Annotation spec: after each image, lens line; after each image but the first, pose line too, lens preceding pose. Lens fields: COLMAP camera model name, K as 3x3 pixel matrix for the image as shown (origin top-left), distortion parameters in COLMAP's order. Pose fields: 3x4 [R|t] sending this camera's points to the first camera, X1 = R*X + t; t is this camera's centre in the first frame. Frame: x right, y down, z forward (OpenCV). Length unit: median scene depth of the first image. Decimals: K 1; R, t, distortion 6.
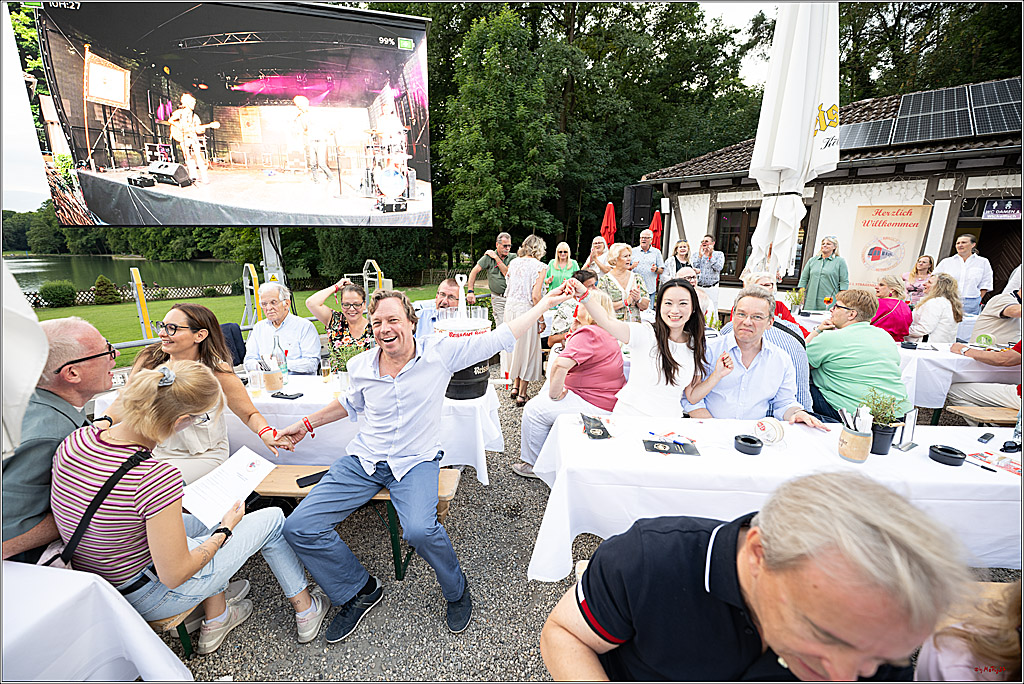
lens RADIAL K [[407.3, 0, 509.7], [0, 407.3, 338.9], [0, 0, 1]] dist [-0.022403, 0.000907]
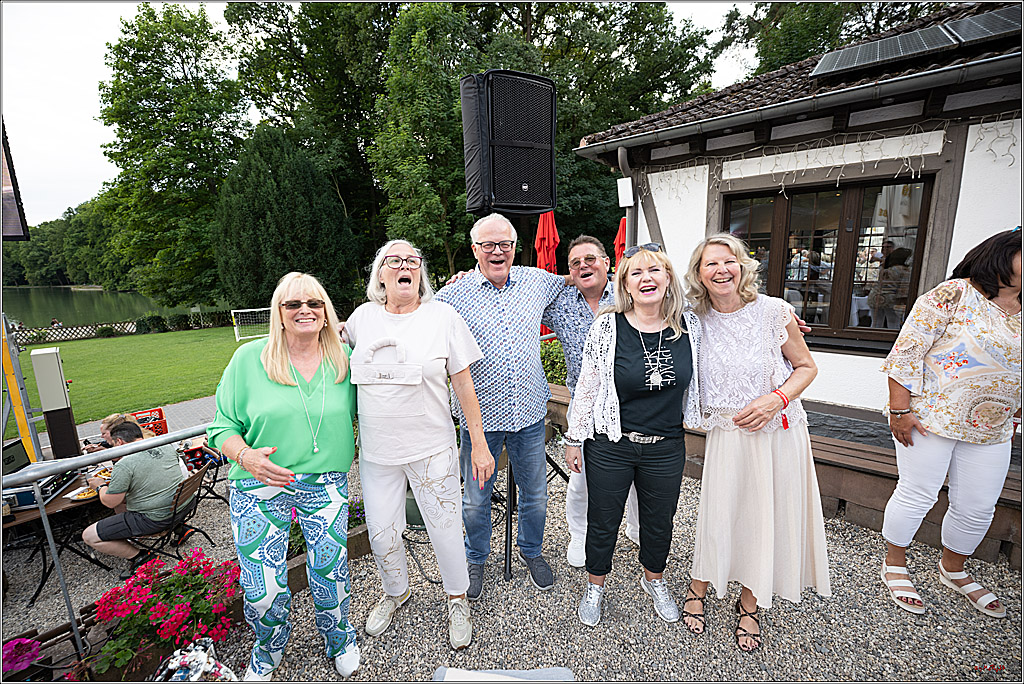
lens RADIAL K [[407.3, 0, 509.7], [0, 407.3, 338.9], [0, 0, 1]] dist [-0.022403, 0.000907]
pose [[0.998948, -0.027905, 0.036402, 0.057163], [0.029712, 0.998303, -0.050090, -0.031319], [-0.034943, 0.051119, 0.998081, 0.132686]]
